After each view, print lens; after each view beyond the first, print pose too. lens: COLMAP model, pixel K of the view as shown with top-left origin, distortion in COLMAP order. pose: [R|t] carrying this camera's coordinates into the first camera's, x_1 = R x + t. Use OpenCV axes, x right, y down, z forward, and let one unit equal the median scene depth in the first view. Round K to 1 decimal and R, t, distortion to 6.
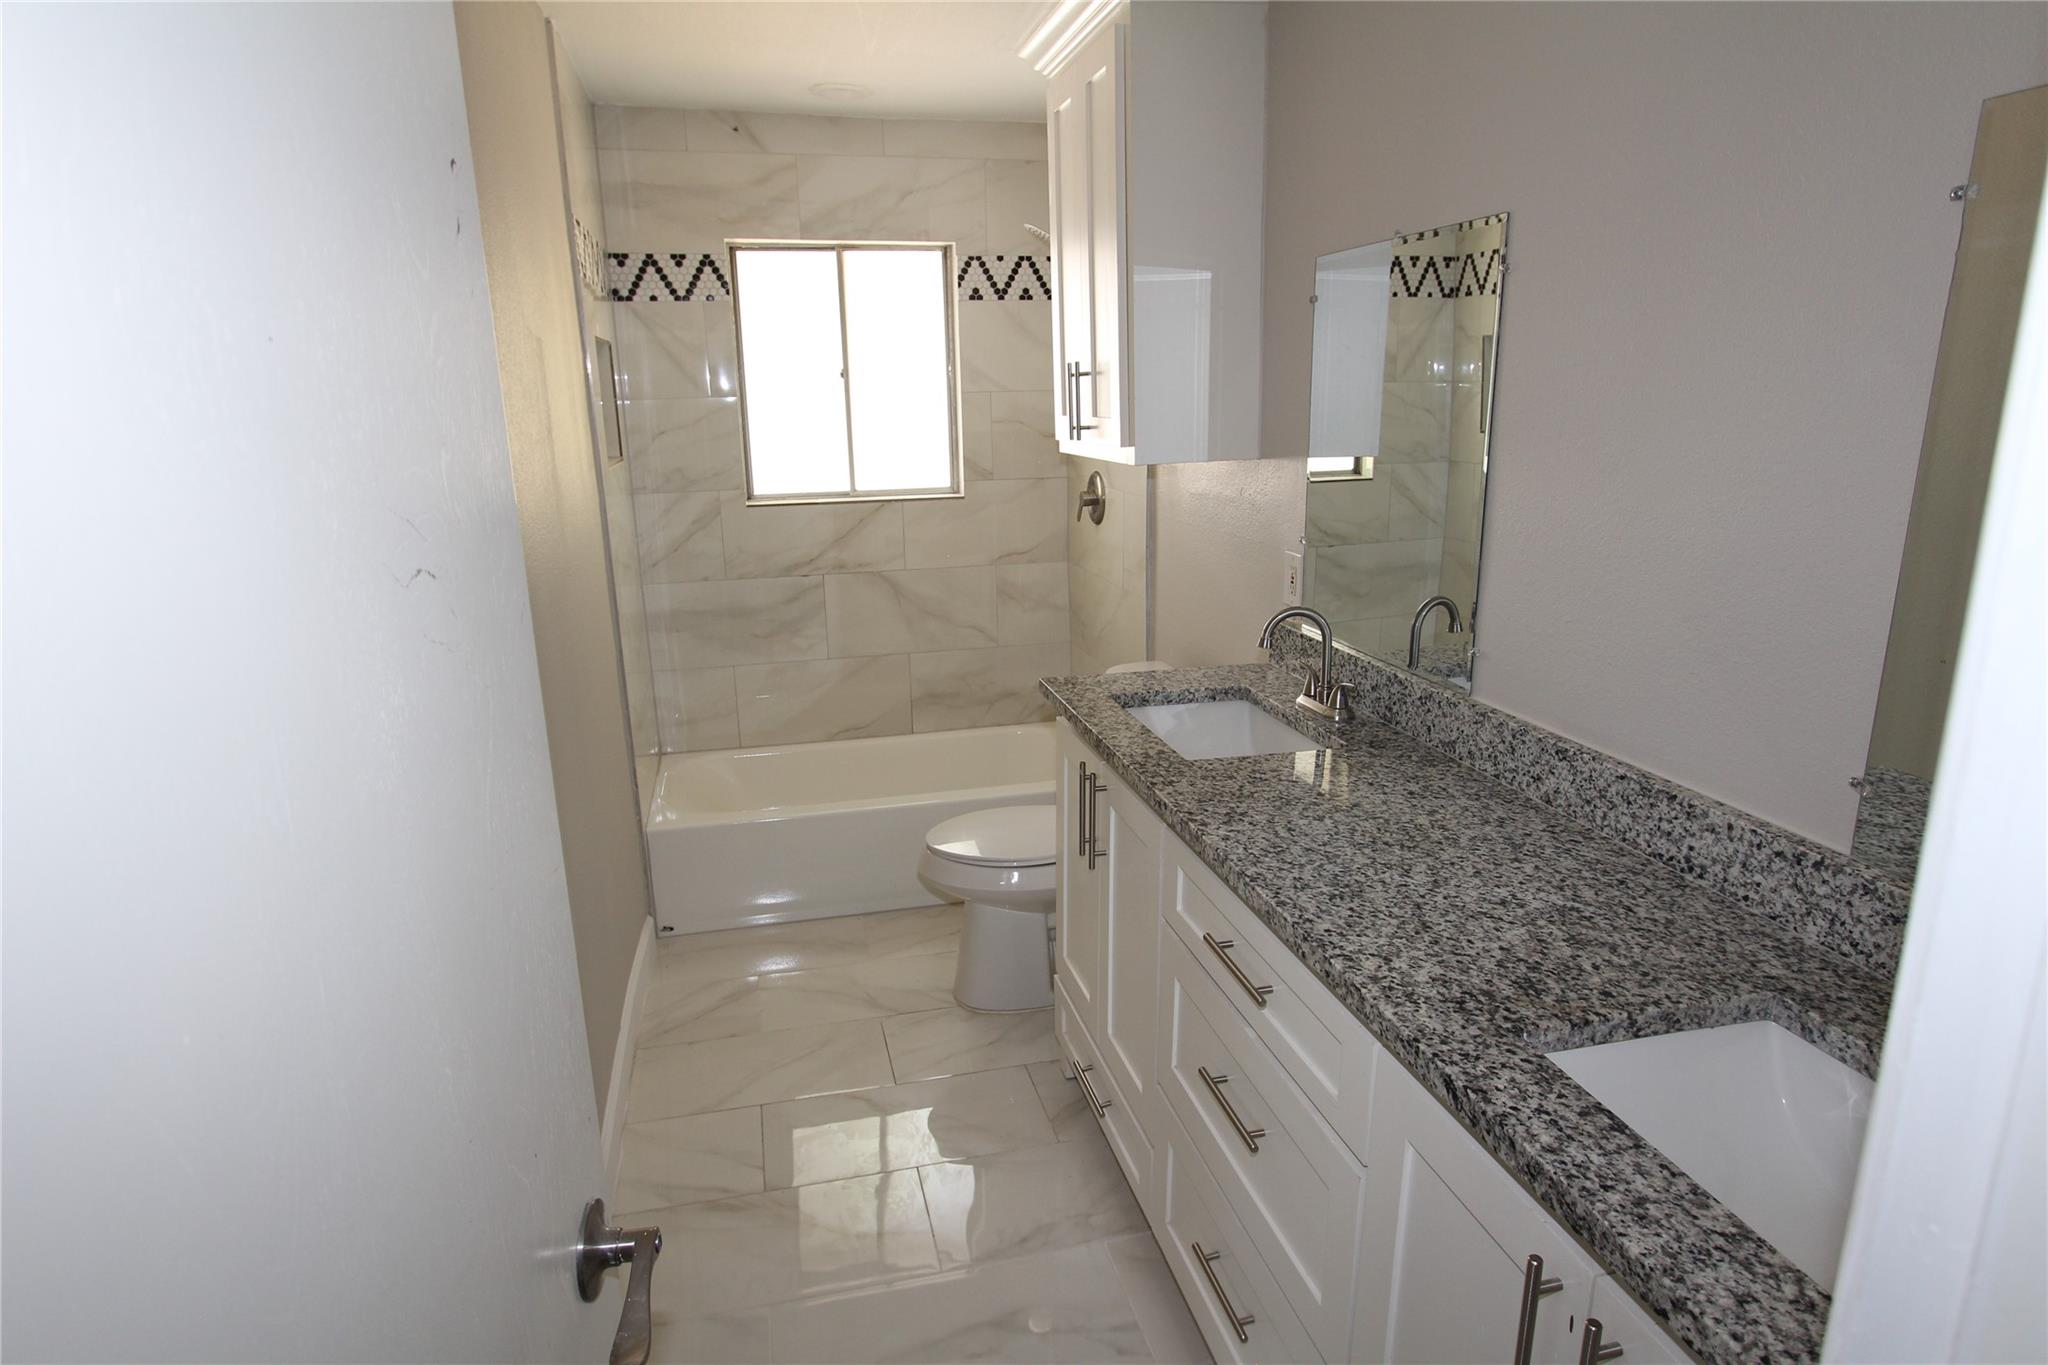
lens RADIAL K [[1133.1, 0, 1026.3], [0, 1133.1, 686.7], [0, 0, 1]] dist [-0.017440, 0.005548]
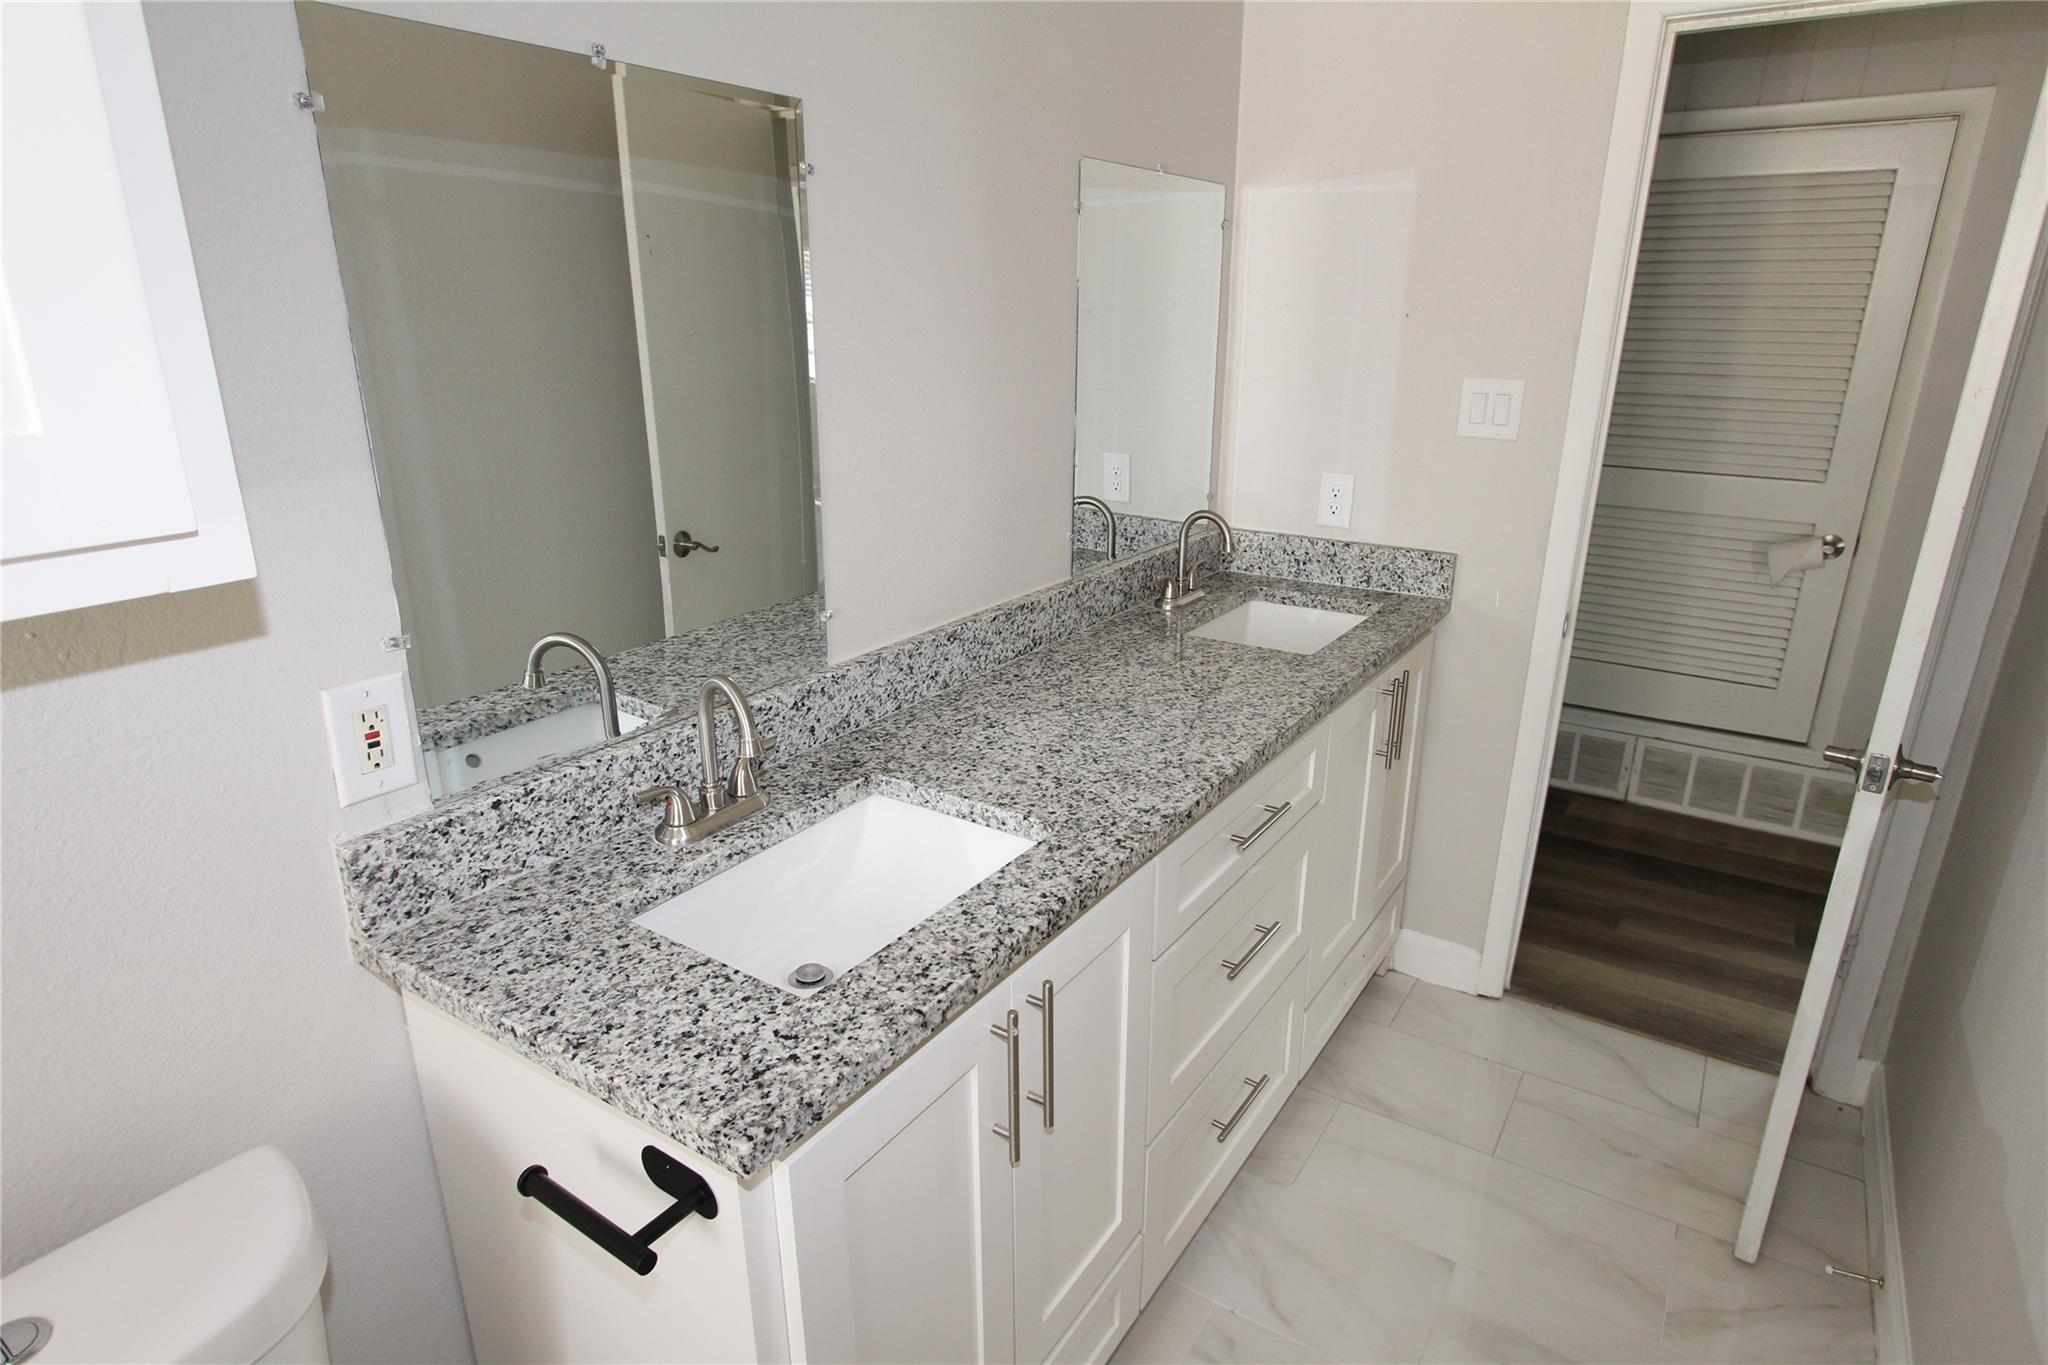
lens RADIAL K [[1133.1, 0, 1027.5], [0, 1133.1, 684.2], [0, 0, 1]] dist [-0.017440, 0.005548]
pose [[-0.679176, -0.225039, 0.698625, -0.407629], [0.188960, 0.866143, 0.462699, -0.435525], [-0.709234, 0.446266, -0.545741, 1.669831]]
